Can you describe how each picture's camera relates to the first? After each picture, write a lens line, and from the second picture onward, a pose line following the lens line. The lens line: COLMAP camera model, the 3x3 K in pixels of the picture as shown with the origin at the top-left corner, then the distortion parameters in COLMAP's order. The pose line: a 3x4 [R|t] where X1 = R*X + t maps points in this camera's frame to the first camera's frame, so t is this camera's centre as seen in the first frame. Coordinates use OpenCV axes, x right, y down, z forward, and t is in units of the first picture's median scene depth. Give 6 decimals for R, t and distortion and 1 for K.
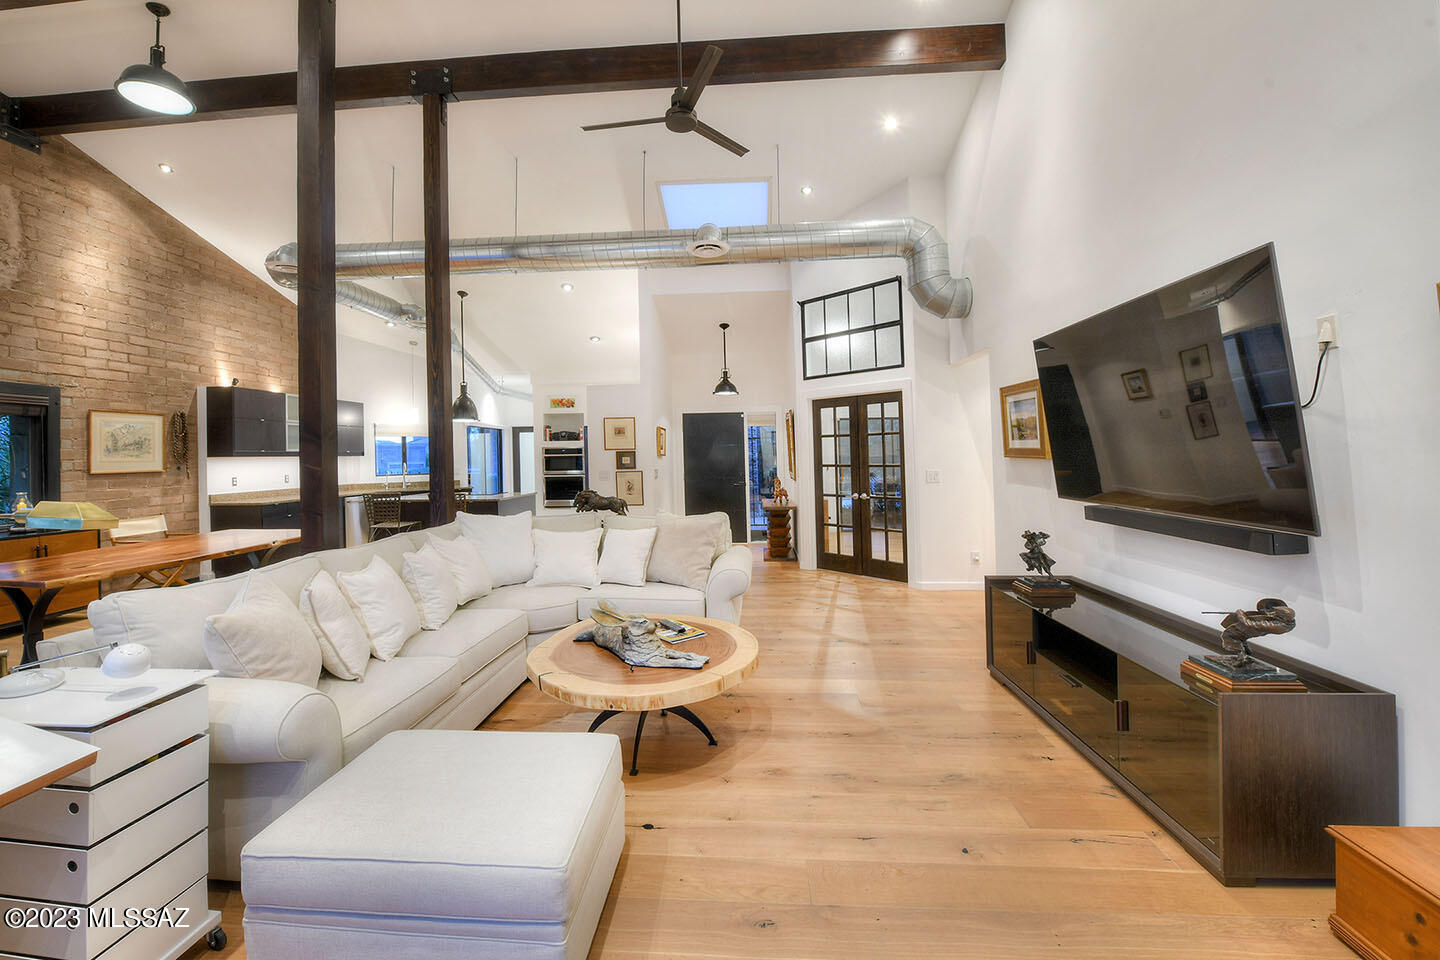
lens RADIAL K [[594.8, 0, 723.4], [0, 594.8, 449.5], [0, 0, 1]] dist [-0.000569, -0.000448]
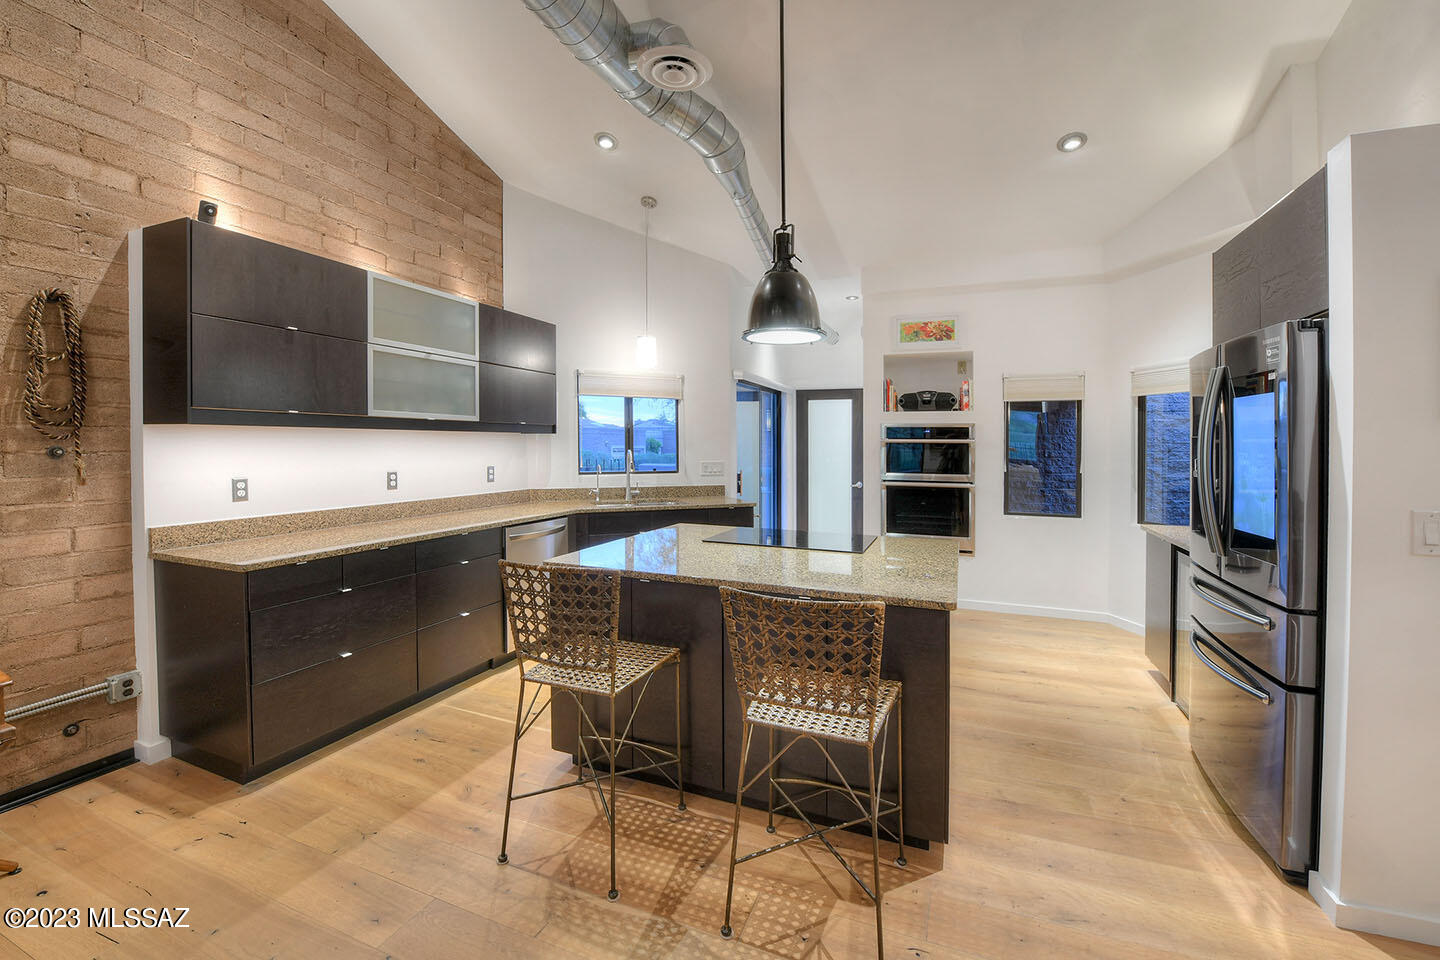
lens RADIAL K [[594.8, 0, 723.4], [0, 594.8, 449.5], [0, 0, 1]] dist [-0.000569, -0.000448]
pose [[0.945935, 0.025465, -0.323356, -0.416667], [-0.018844, 0.999544, 0.023590, 0.012963], [0.323809, -0.016222, 0.945983, 0.769269]]
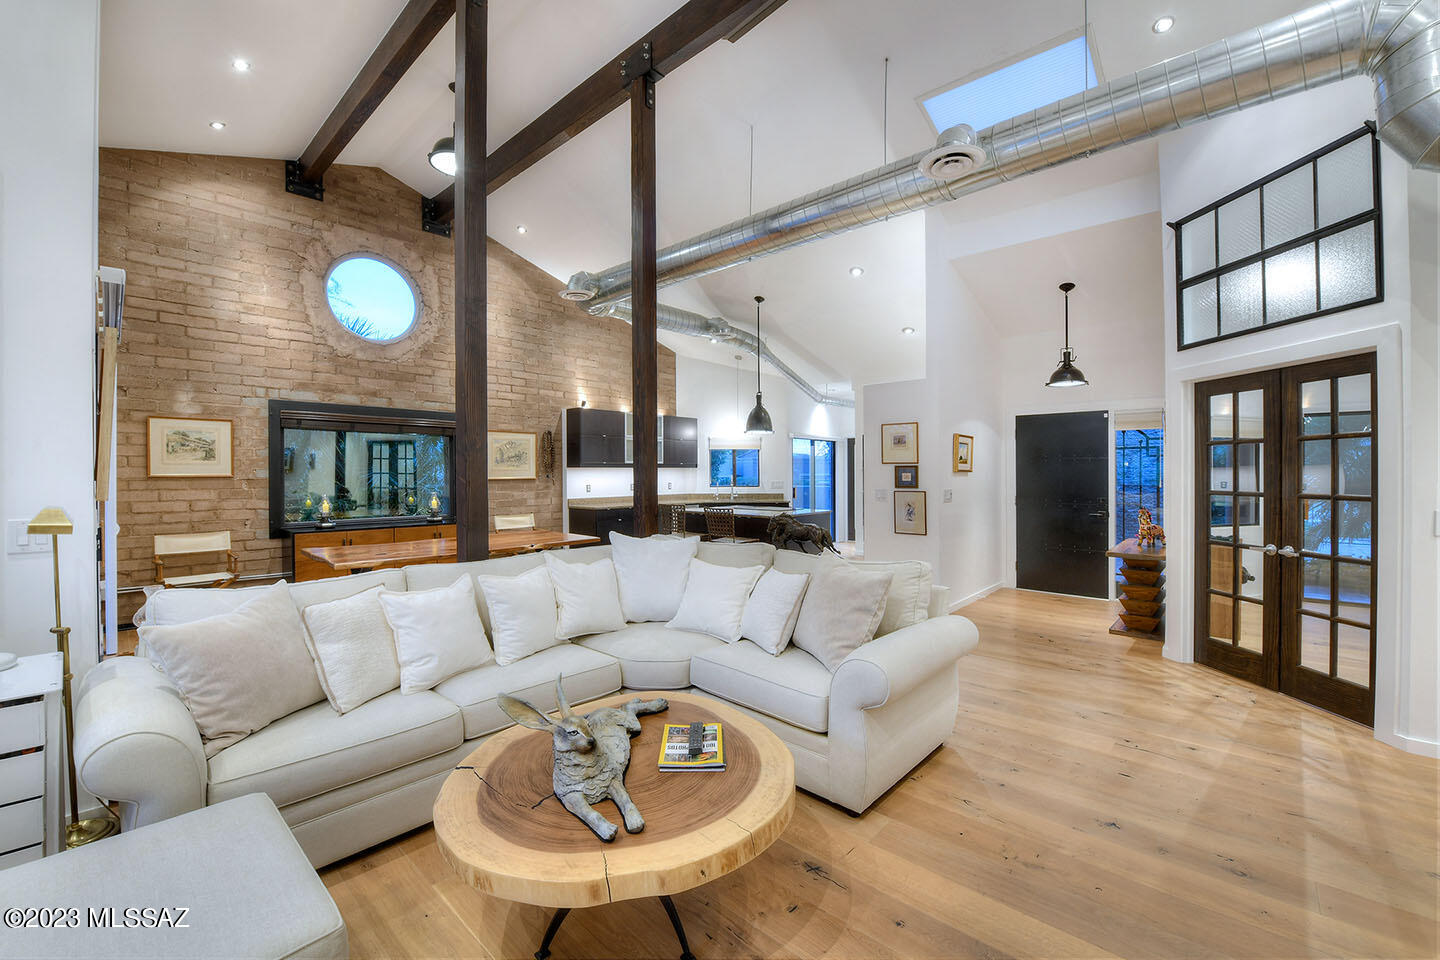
lens RADIAL K [[607.3, 0, 743.6], [0, 607.3, 481.8], [0, 0, 1]] dist [-0.019496, -0.000613]
pose [[0.793999, 0.024623, -0.607421, 0.161062], [-0.005706, 0.999437, 0.033056, -0.000710], [0.607893, -0.022781, 0.793692, 0.242268]]
